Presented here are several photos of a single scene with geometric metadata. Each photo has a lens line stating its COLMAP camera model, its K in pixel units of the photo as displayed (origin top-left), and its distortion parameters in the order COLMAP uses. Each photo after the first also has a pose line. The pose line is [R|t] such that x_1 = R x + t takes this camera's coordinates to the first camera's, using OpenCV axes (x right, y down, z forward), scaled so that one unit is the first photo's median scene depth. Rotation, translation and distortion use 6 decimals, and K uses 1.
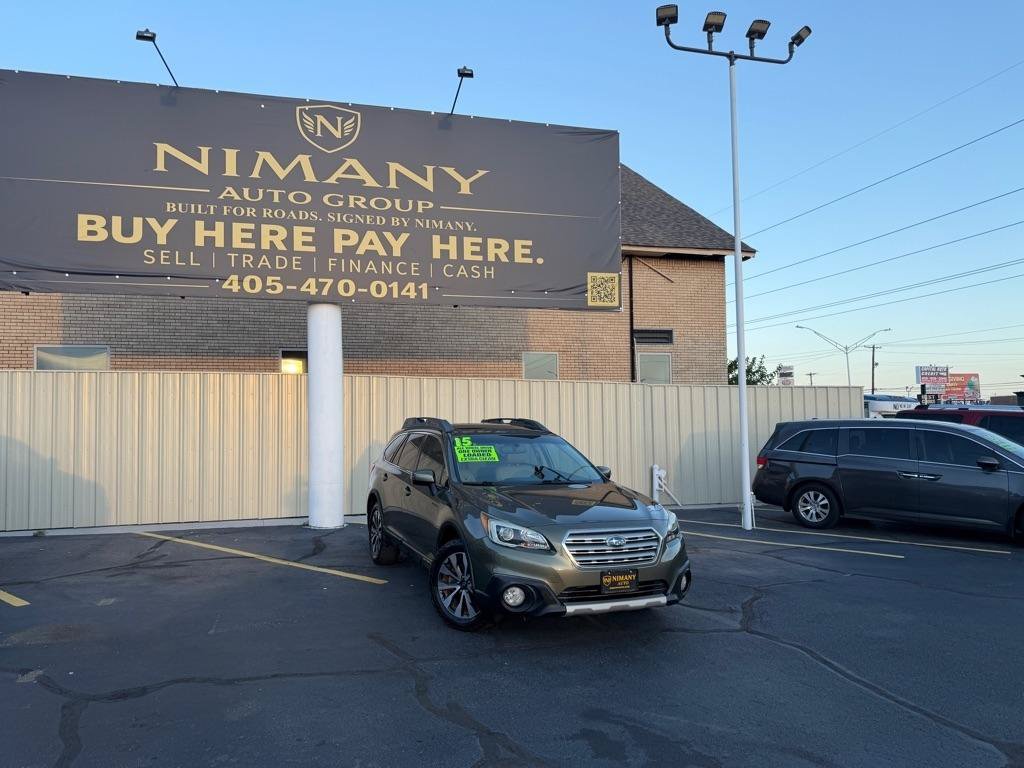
lens RADIAL K [[719.8, 0, 509.3], [0, 719.8, 409.8], [0, 0, 1]] dist [0.066770, -0.144959]
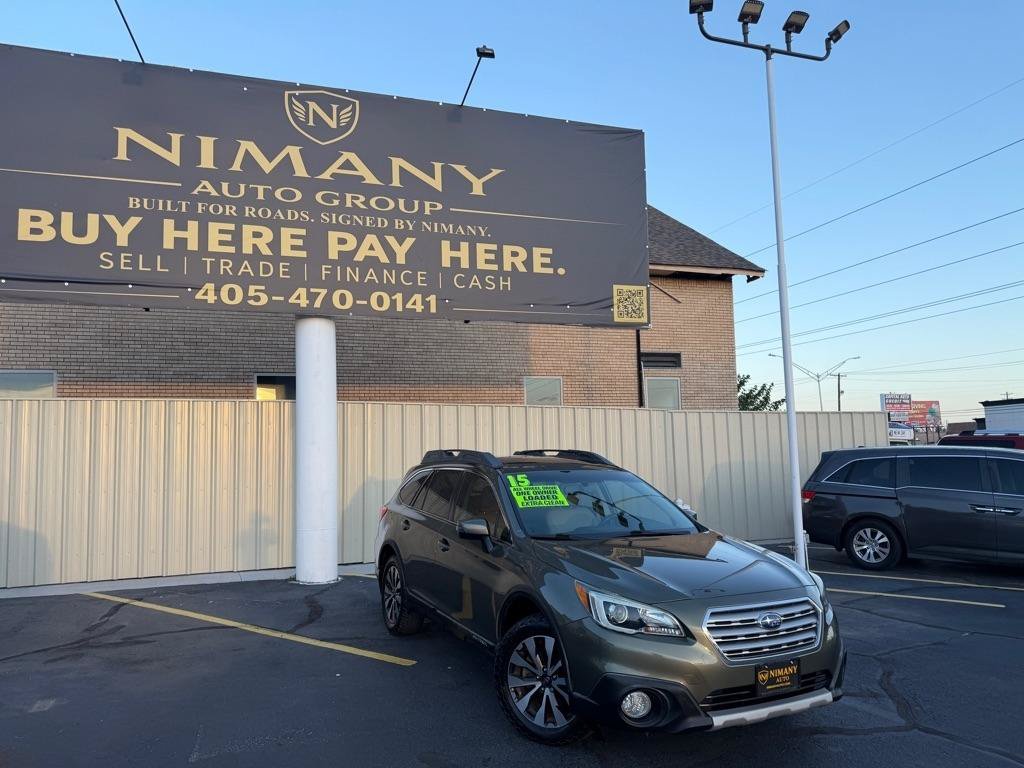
lens RADIAL K [[719.7, 0, 517.8], [0, 719.7, 407.6], [0, 0, 1]] dist [0.042048, -0.083697]
pose [[0.998092, -0.006937, 0.061359, -0.071322], [0.009704, 0.998943, -0.044920, 0.000071], [-0.060982, 0.045430, 0.997104, 0.139456]]
